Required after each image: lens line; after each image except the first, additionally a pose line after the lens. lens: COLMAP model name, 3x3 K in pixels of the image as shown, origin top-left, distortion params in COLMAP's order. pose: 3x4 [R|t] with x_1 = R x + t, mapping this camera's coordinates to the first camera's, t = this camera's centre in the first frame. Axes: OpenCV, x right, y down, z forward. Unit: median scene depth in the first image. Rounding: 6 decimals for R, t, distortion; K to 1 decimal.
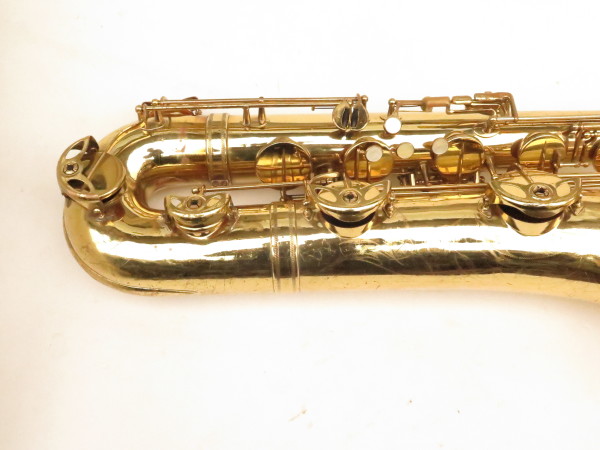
lens RADIAL K [[628.9, 0, 300.0], [0, 628.9, 225.0], [0, 0, 1]] dist [-0.025688, -0.008685]
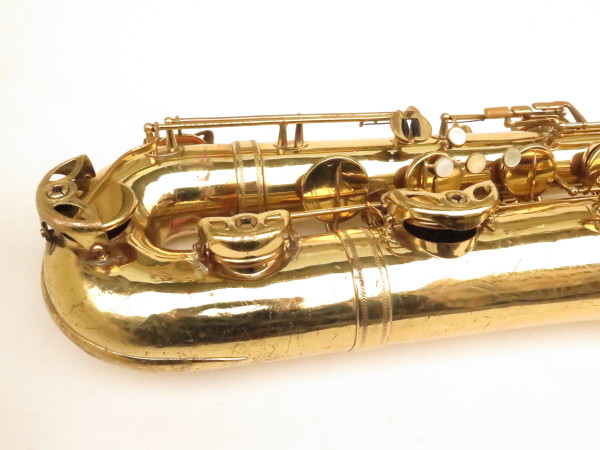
lens RADIAL K [[480.9, 0, 279.7], [0, 480.9, 234.9], [0, 0, 1]] dist [-0.006218, -0.048281]
pose [[0.985479, -0.060166, 0.158783, -0.202360], [0.098297, 0.964640, -0.244556, 0.106182], [-0.138454, 0.256612, 0.956546, 0.450495]]
